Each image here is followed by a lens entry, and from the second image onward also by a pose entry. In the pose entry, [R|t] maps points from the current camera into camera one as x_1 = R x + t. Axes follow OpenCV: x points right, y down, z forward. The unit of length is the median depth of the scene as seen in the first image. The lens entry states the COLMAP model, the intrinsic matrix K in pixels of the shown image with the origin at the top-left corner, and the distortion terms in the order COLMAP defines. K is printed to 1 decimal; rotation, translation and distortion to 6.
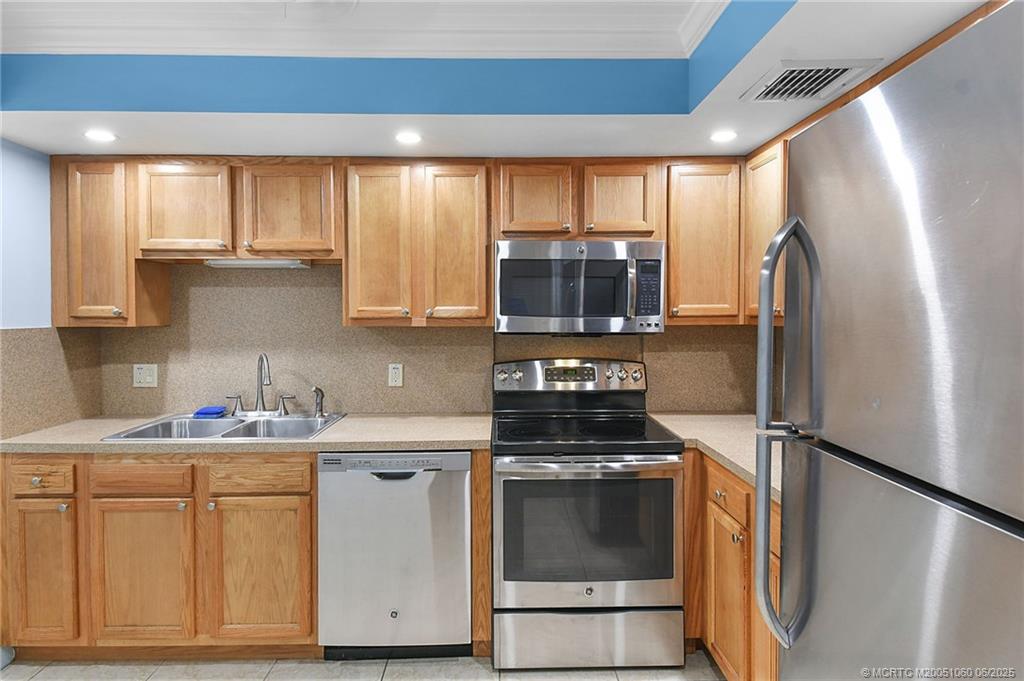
lens RADIAL K [[556.9, 0, 494.0], [0, 556.9, 317.8], [0, 0, 1]] dist [0.002449, -0.000050]
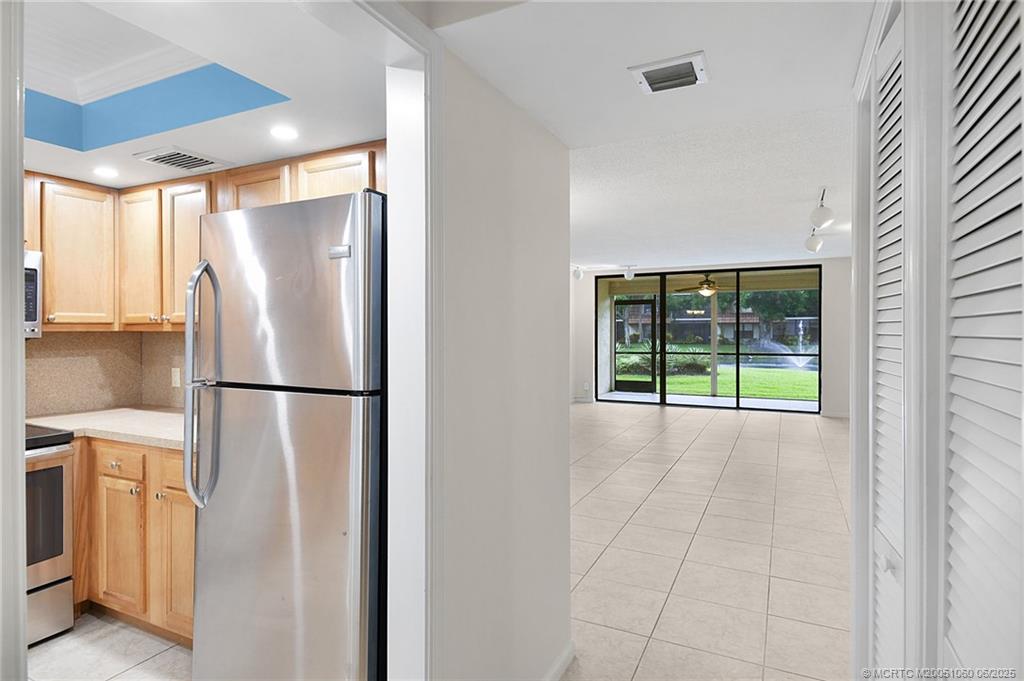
lens RADIAL K [[568.2, 0, 512.0], [0, 568.2, 340.5], [0, 0, 1]] dist [0.046262, -0.000297]
pose [[0.441428, -0.012049, 0.897216, -0.331896], [0.006267, 0.999927, 0.010346, 0.028243], [-0.897275, 0.001056, 0.441471, -0.336063]]
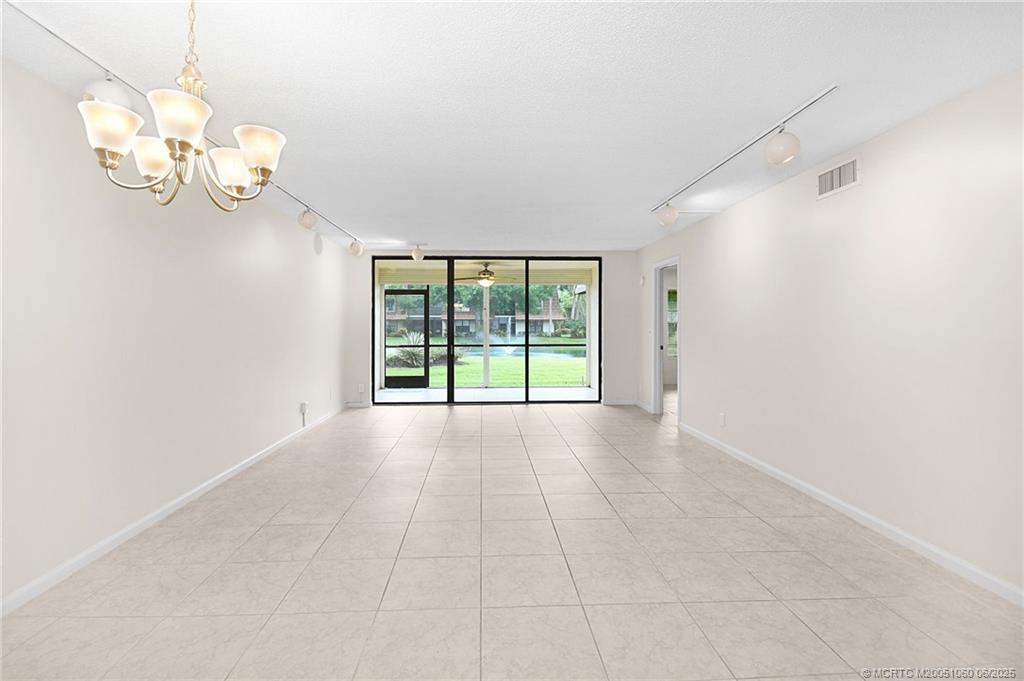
lens RADIAL K [[457.9, 0, 508.4], [0, 457.9, 312.5], [0, 0, 1]] dist [-0.000124, -0.000017]
pose [[-0.059323, 0.034474, 0.997643, 0.914410], [0.008261, 0.999386, -0.034043, 0.058054], [-0.998205, 0.006222, -0.059571, 0.343118]]
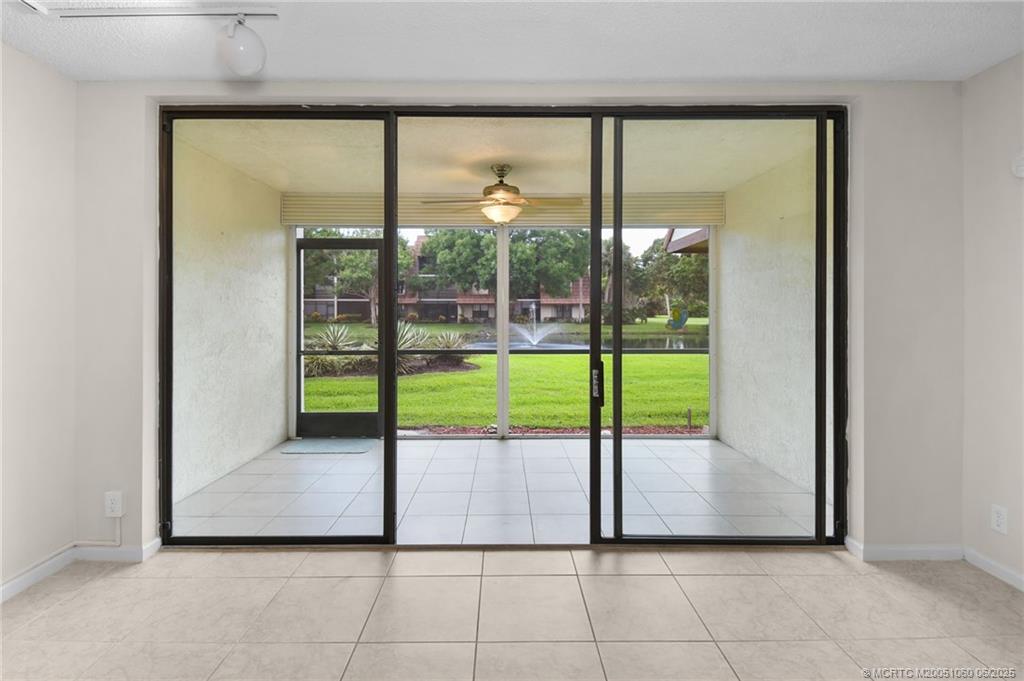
lens RADIAL K [[457.9, 0, 508.4], [0, 457.9, 312.5], [0, 0, 1]] dist [-0.000124, -0.000017]
pose [[-0.012285, 0.001031, 0.999924, 2.992245], [0.006892, 0.999976, -0.000946, 0.041038], [-0.999901, 0.006880, -0.012292, 0.296750]]
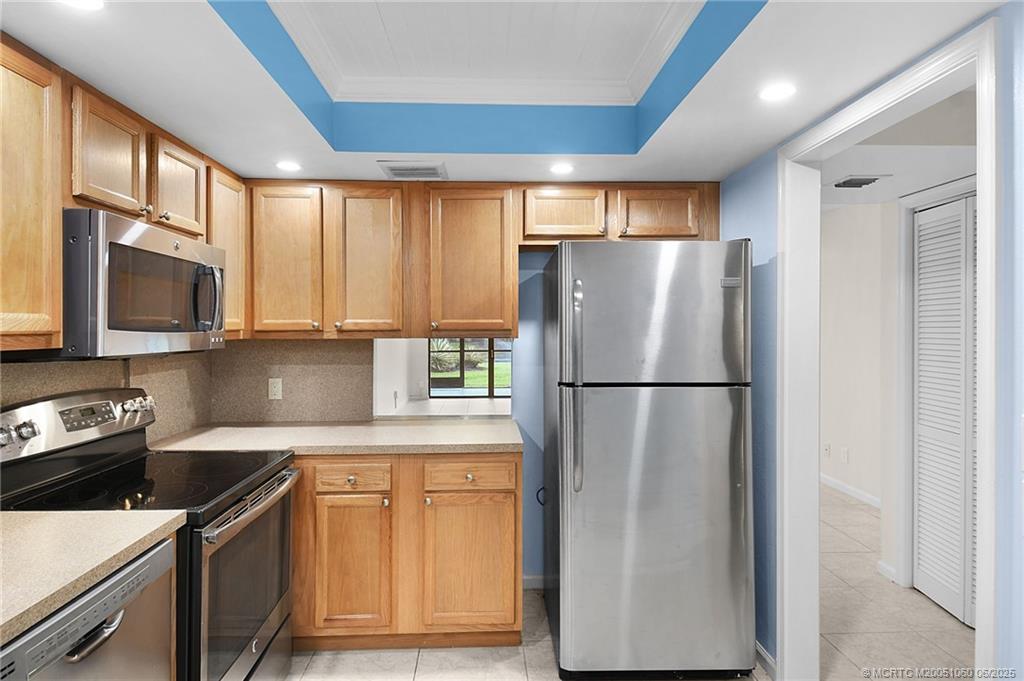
lens RADIAL K [[568.3, 0, 514.4], [0, 568.3, 329.0], [0, 0, 1]] dist [0.050590, 0.000158]
pose [[-0.060497, 0.002499, 0.998165, -0.757582], [0.010017, 0.999948, -0.001897, 0.001307], [-0.998118, 0.009884, -0.060519, 0.639018]]
